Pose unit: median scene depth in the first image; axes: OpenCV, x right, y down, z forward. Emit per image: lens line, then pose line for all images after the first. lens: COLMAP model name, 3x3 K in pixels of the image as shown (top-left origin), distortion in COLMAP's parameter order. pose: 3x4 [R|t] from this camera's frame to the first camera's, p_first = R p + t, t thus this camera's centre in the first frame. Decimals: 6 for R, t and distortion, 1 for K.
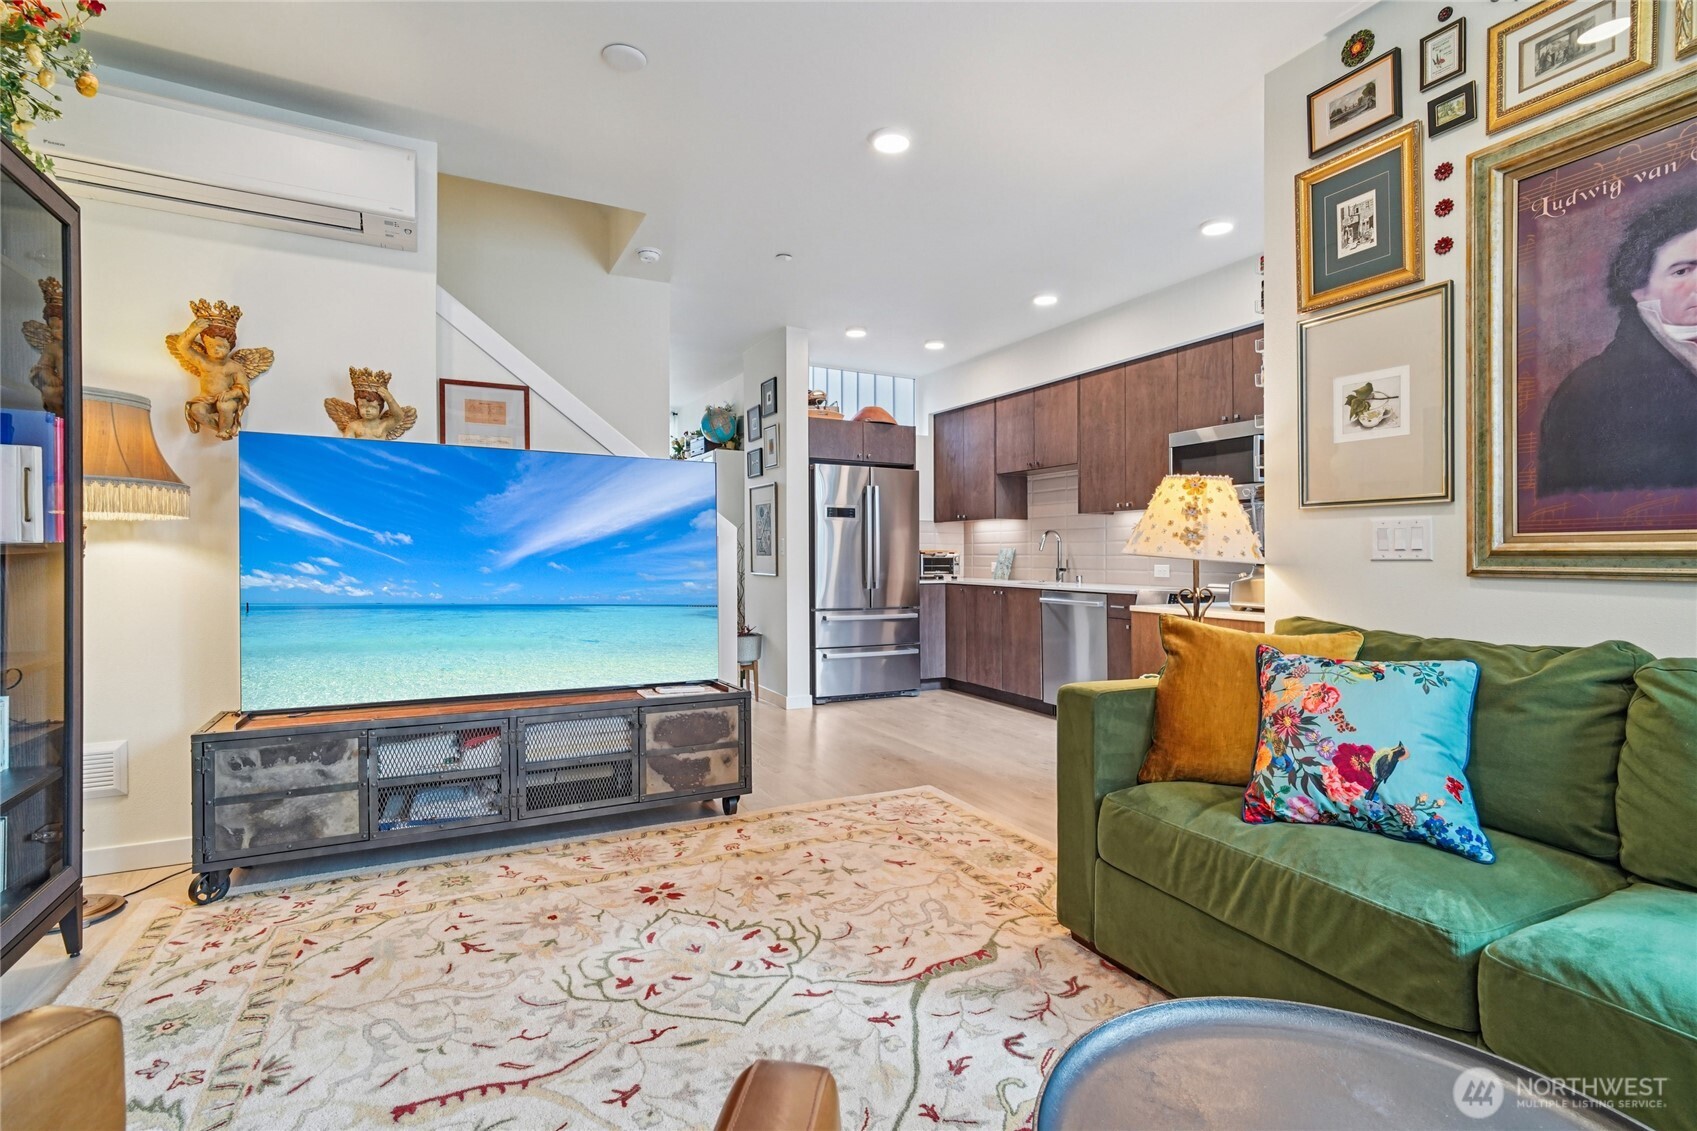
lens RADIAL K [[801.3, 0, 854.1], [0, 801.3, 559.1], [0, 0, 1]] dist [-0.016323, 0.011009]
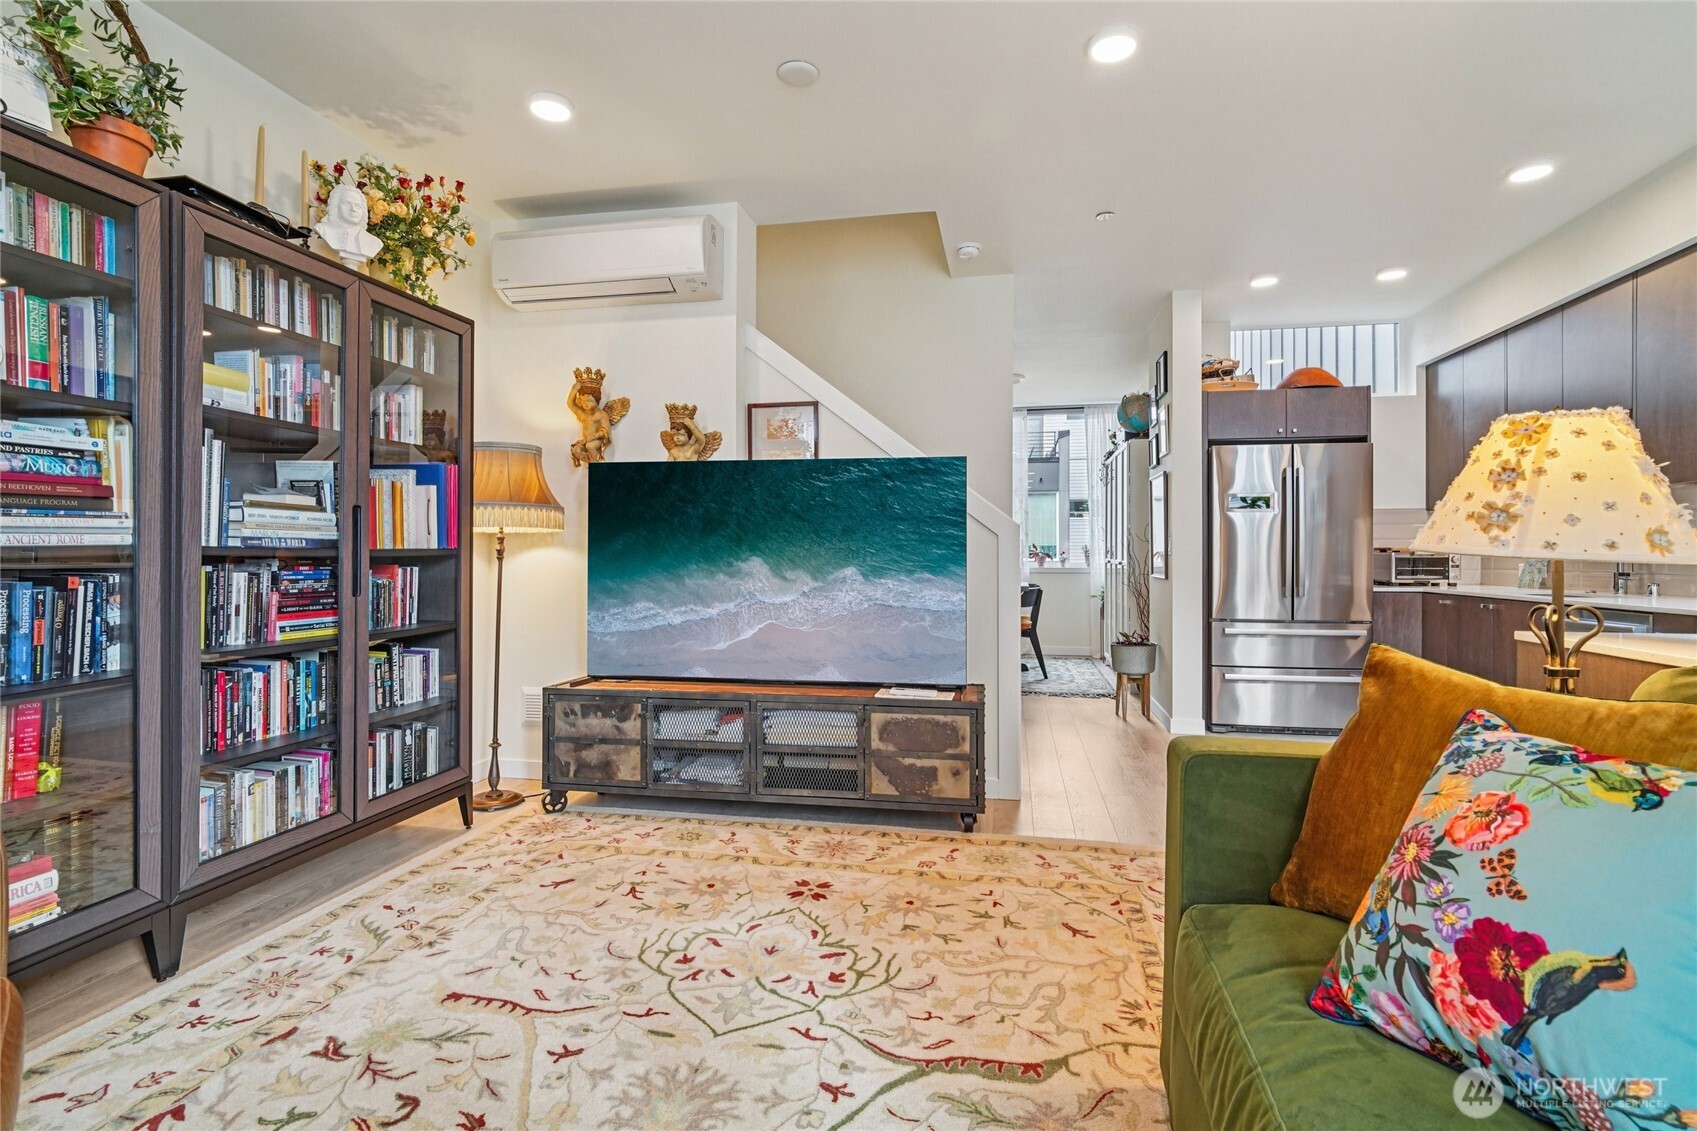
lens RADIAL K [[801.3, 0, 860.7], [0, 801.3, 563.0], [0, 0, 1]] dist [-0.016323, 0.011009]
pose [[0.781405, 0.000000, -0.624024, 0.368712], [0.001613, 0.999997, 0.002020, 0.002896], [0.624022, -0.002585, 0.781403, 0.214003]]
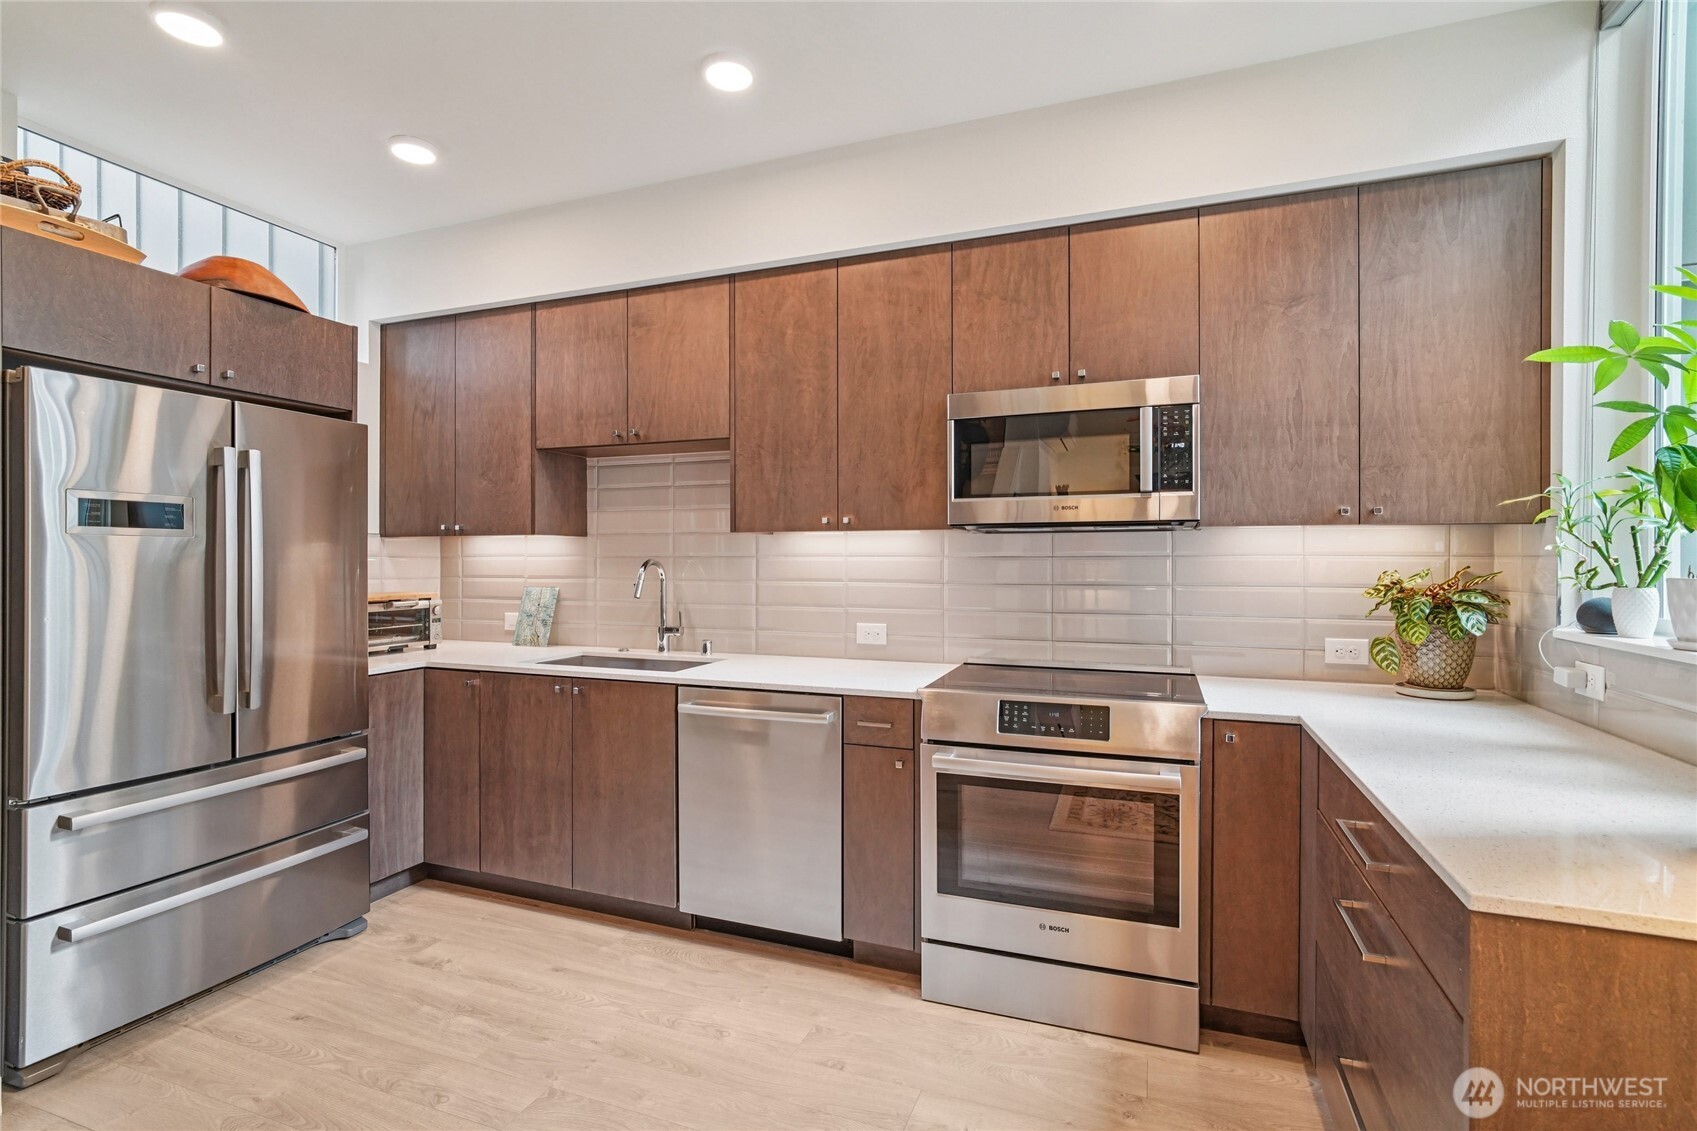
lens RADIAL K [[801.3, 0, 858.8], [0, 801.3, 551.6], [0, 0, 1]] dist [-0.016323, 0.011009]
pose [[0.748178, 0.005403, 0.663476, -0.018807], [0.003698, 0.999917, -0.012313, -0.070173], [-0.663488, 0.011665, 0.748096, 1.025358]]
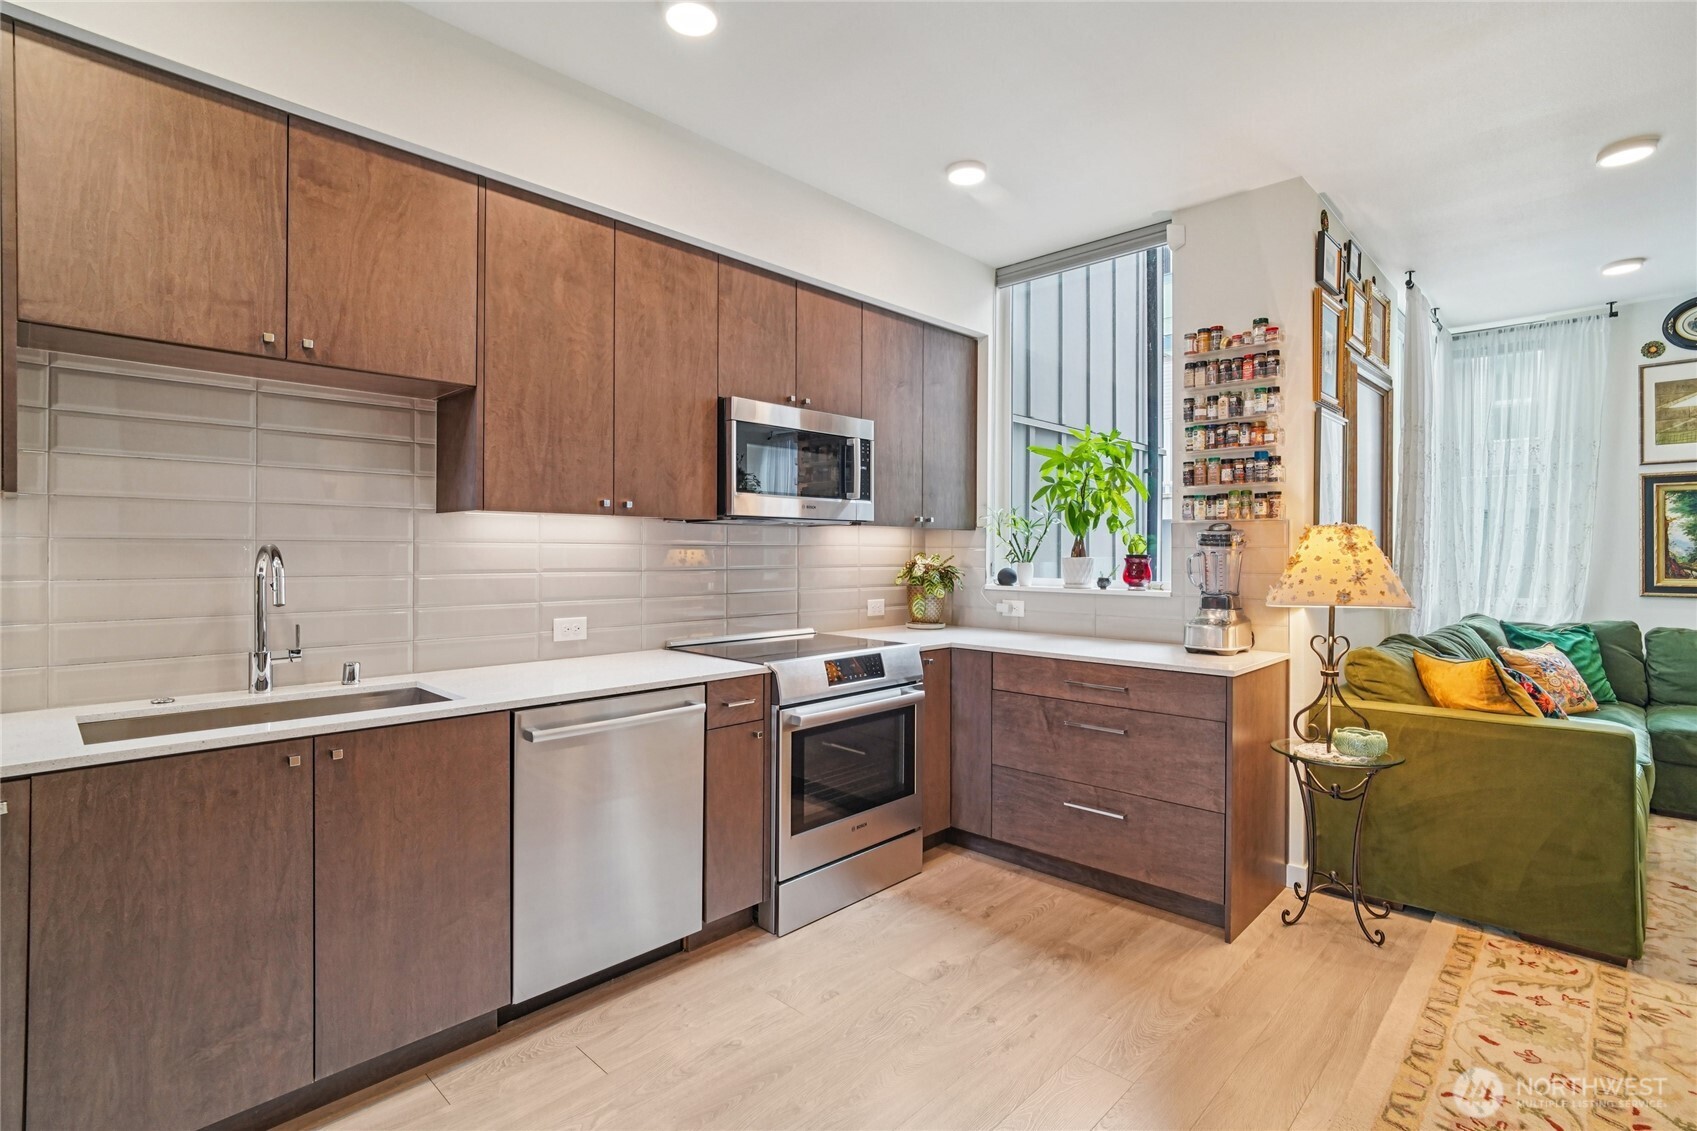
lens RADIAL K [[801.3, 0, 857.0], [0, 801.3, 546.3], [0, 0, 1]] dist [-0.016323, 0.011009]
pose [[-0.319533, 0.006282, 0.947554, -0.320370], [0.002151, 0.999980, -0.005904, -0.067087], [-0.947573, 0.000152, -0.319540, 1.781788]]
